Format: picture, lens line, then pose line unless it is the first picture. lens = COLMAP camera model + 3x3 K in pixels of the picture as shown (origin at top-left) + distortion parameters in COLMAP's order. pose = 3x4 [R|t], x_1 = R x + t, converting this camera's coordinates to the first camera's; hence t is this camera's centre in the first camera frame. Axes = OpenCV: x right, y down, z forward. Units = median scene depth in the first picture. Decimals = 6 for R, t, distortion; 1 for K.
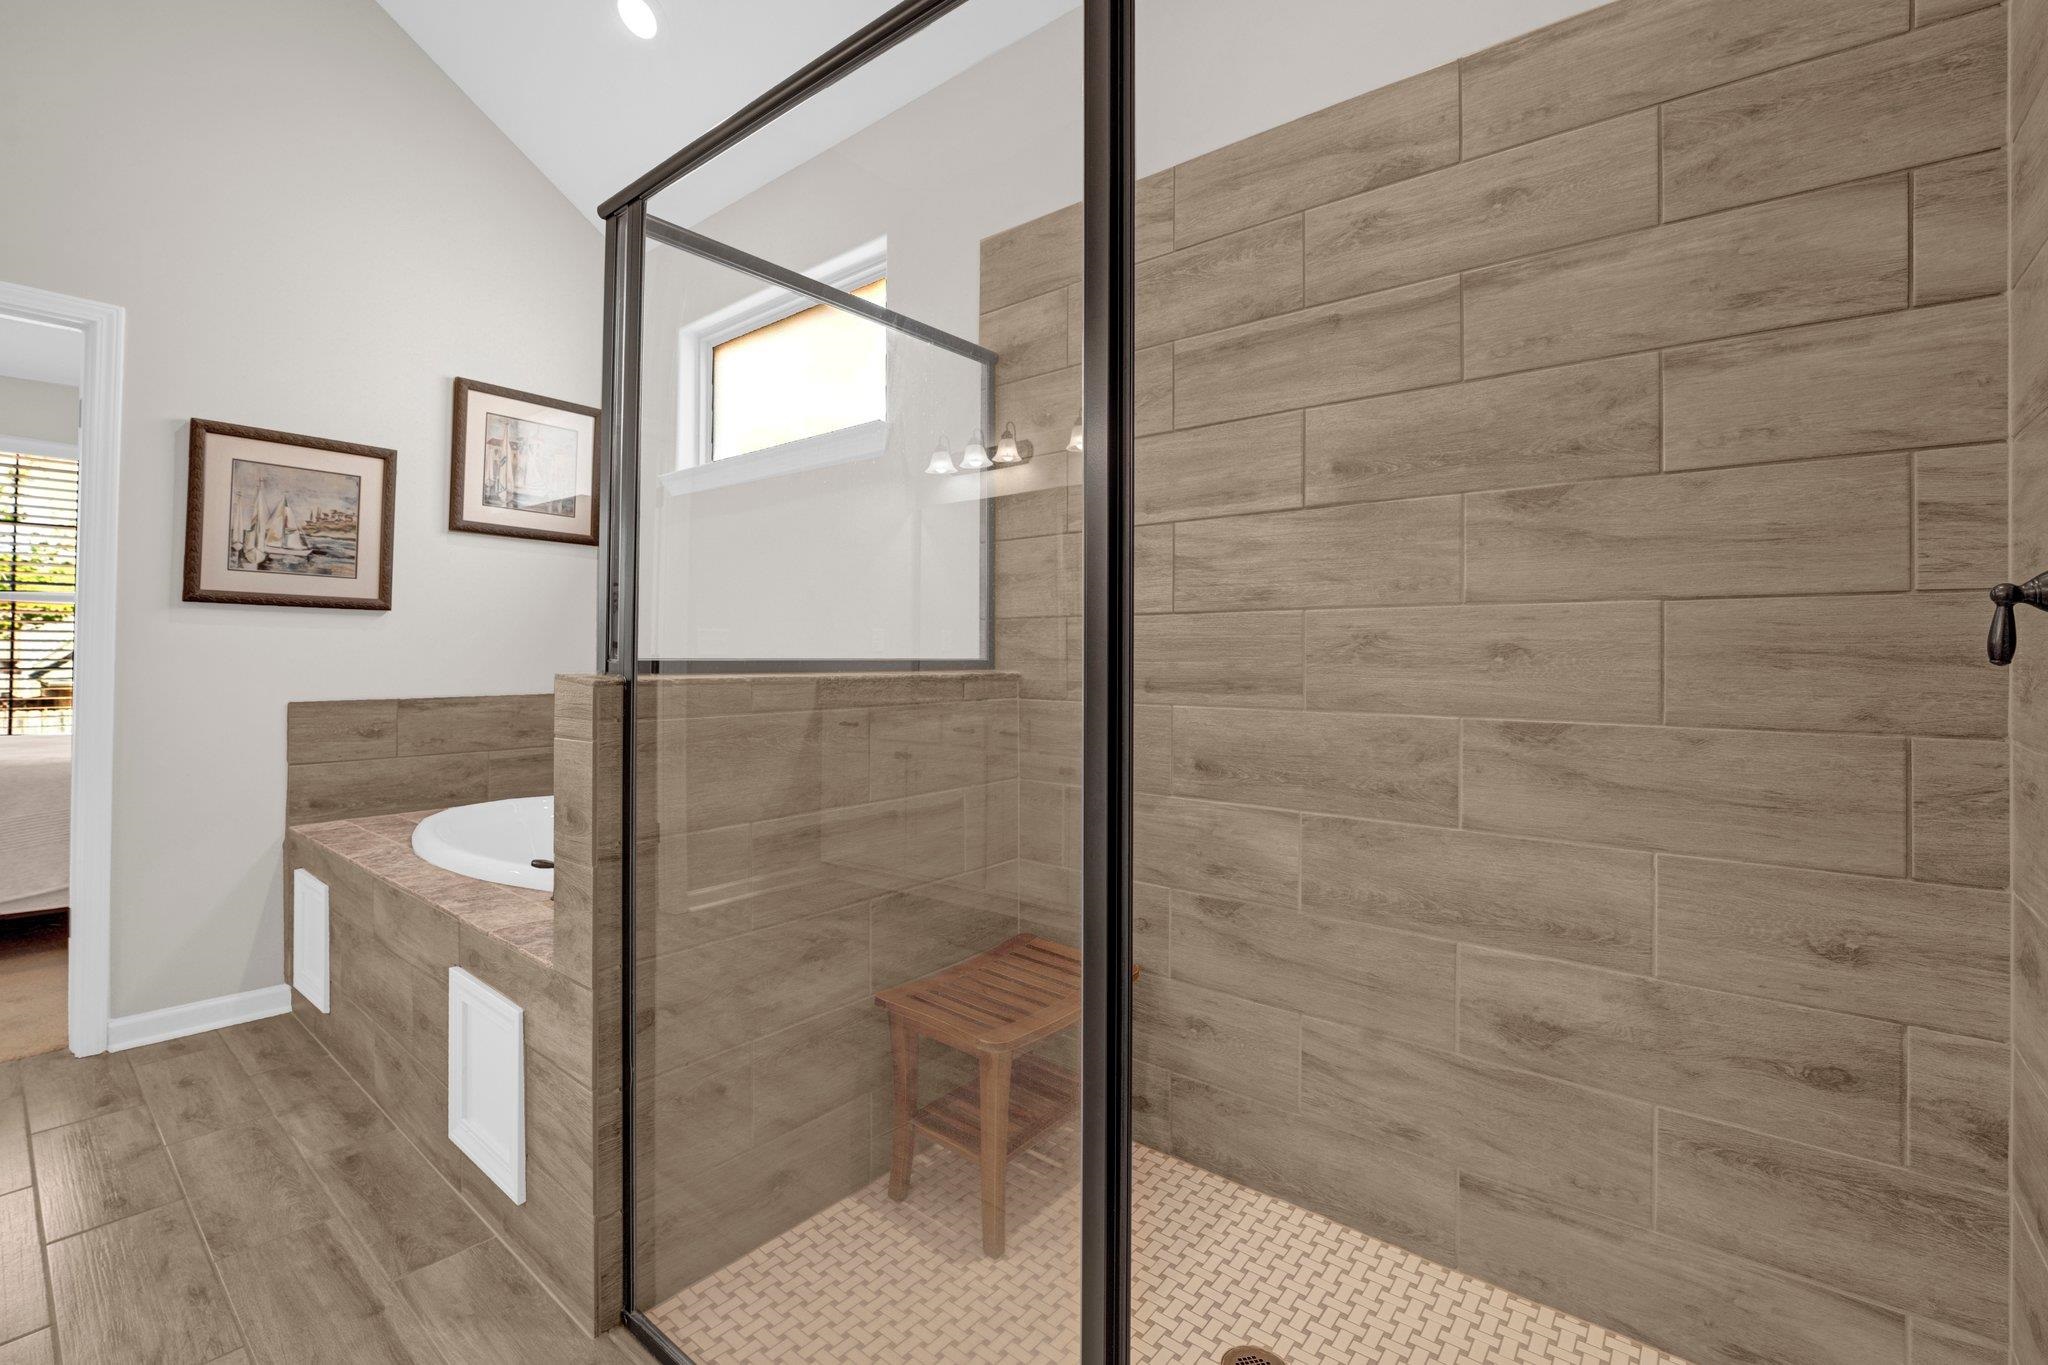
lens RADIAL K [[925.5, 0, 996.5], [0, 925.5, 634.7], [0, 0, 1]] dist [-0.029545, 0.006231]
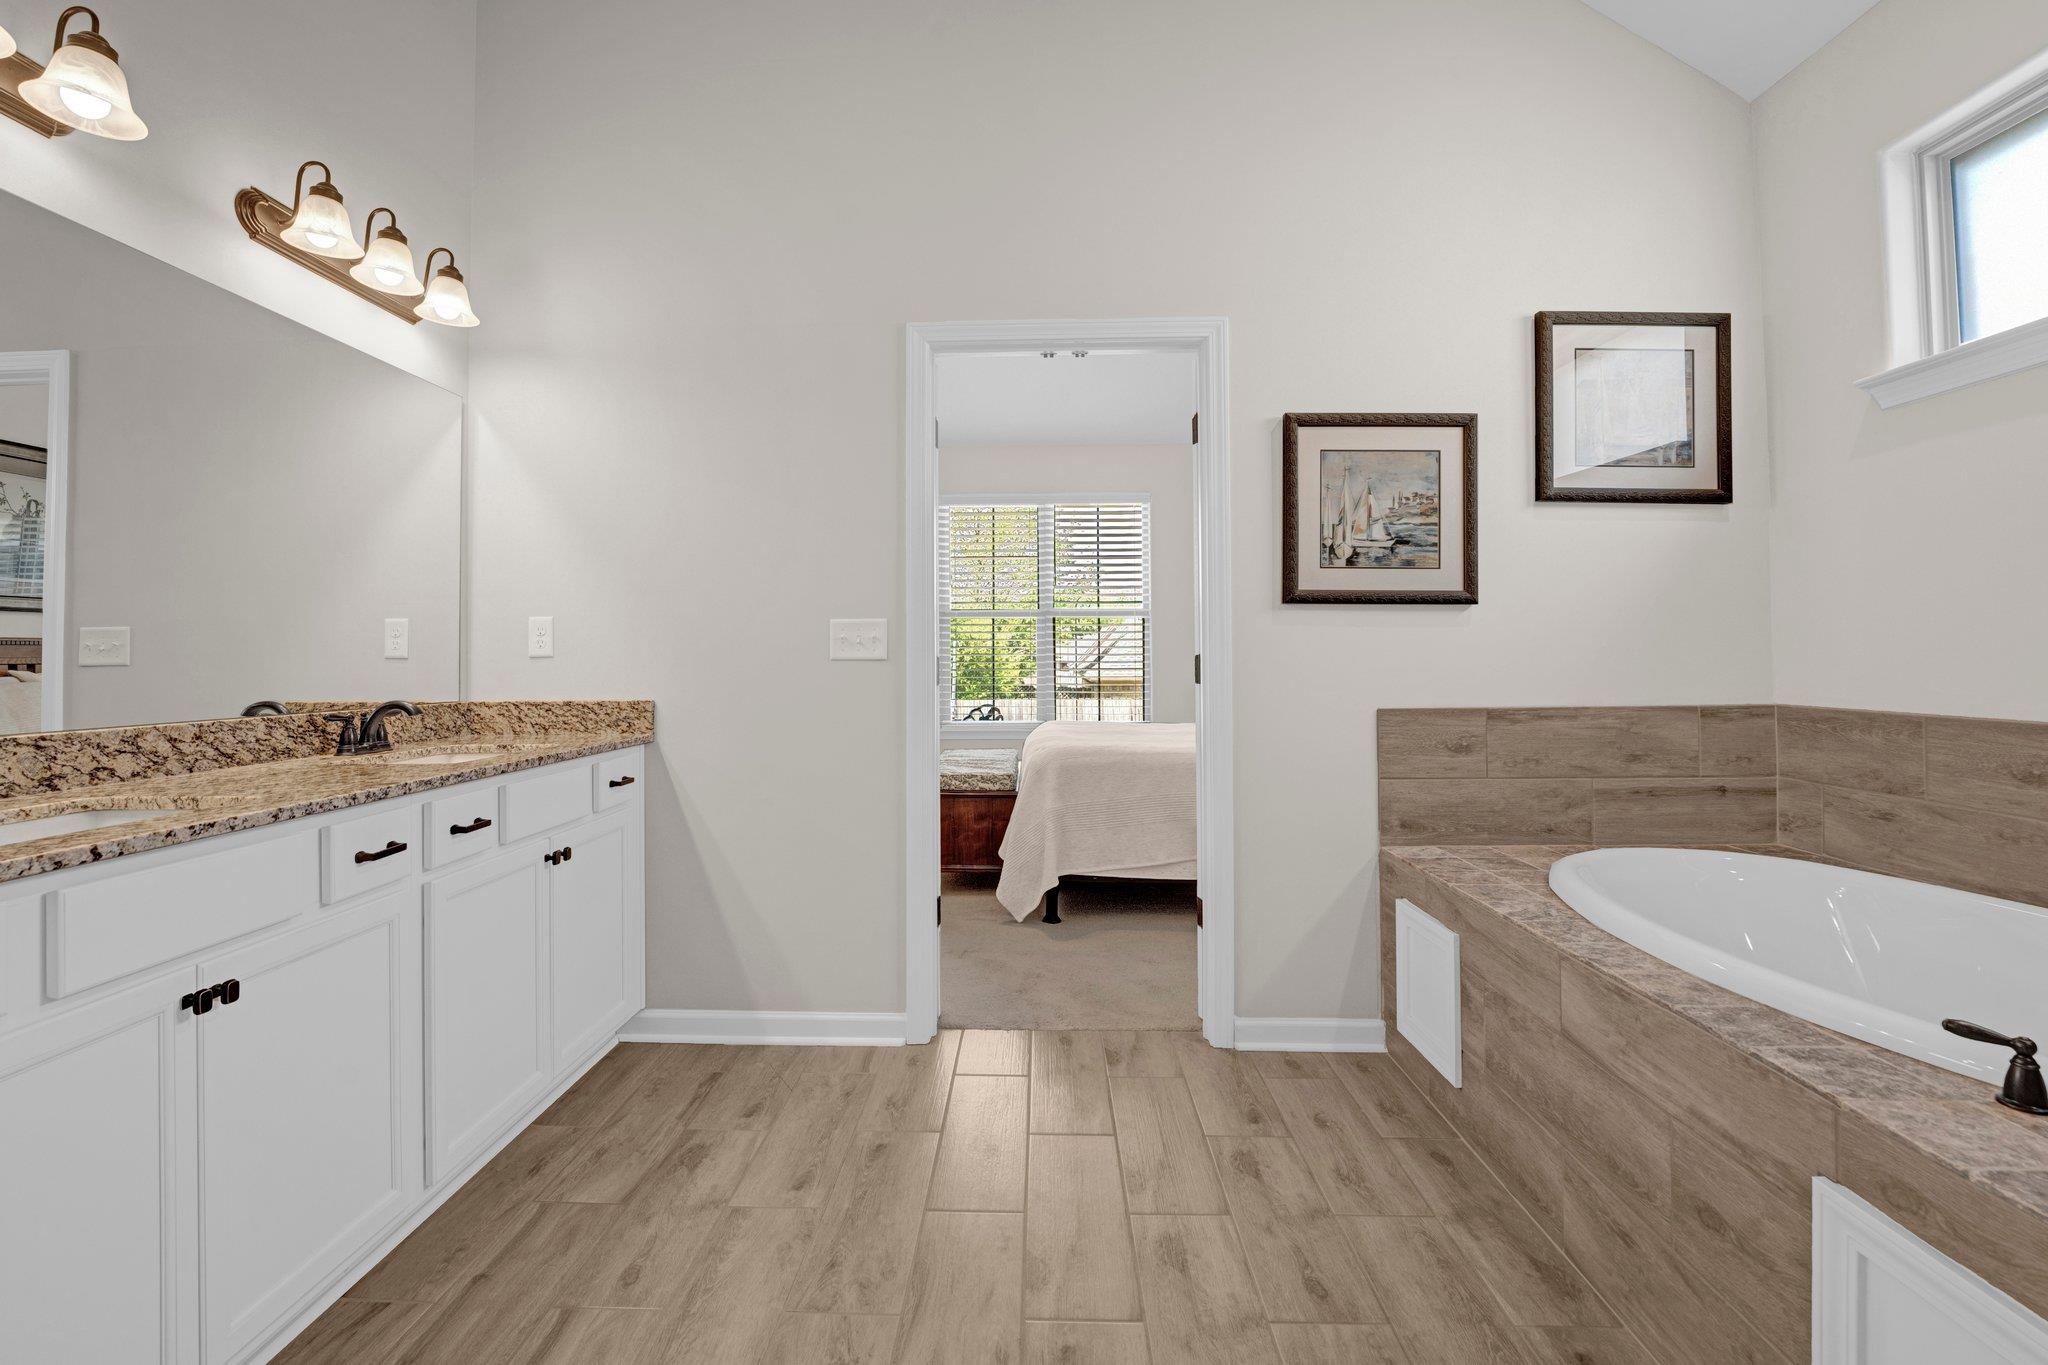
lens RADIAL K [[894.4, 0, 993.1], [0, 894.4, 639.6], [0, 0, 1]] dist [-0.018779, 0.000456]
pose [[0.617011, -0.021605, -0.786658, -0.332657], [0.024427, 0.999667, -0.008296, 0.002739], [0.786575, -0.014097, 0.617334, 0.160493]]
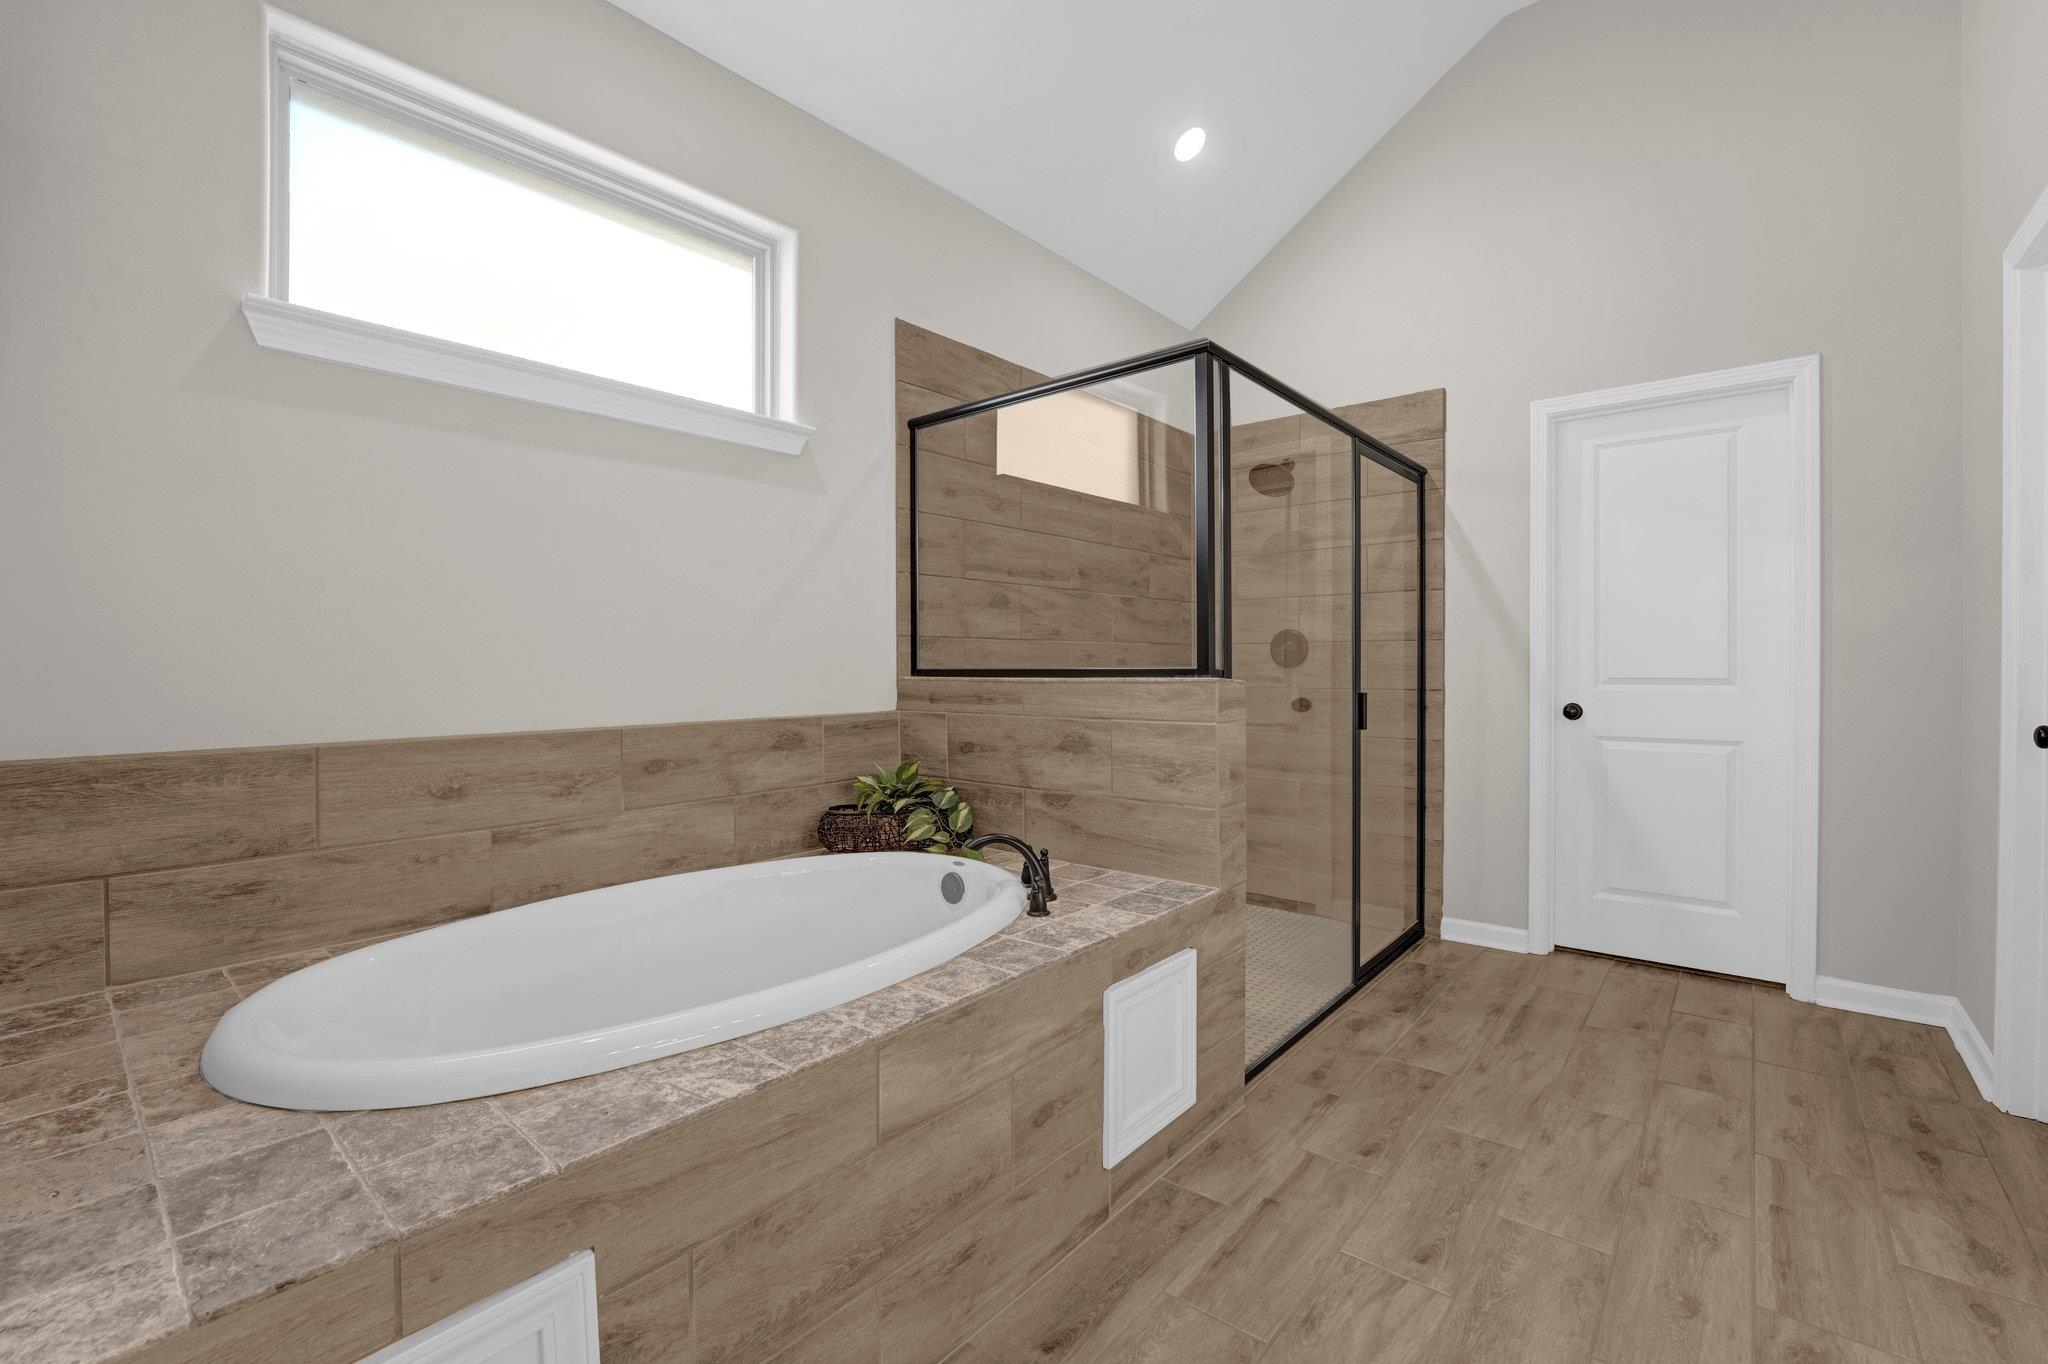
lens RADIAL K [[872.2, 0, 1017.4], [0, 872.2, 674.1], [0, 0, 1]] dist [-0.026694, 0.004027]
pose [[-0.011661, -0.011982, 0.999860, -1.057645], [-0.014899, 0.999819, 0.011808, 0.016301], [-0.999821, -0.014759, -0.011838, 0.785090]]
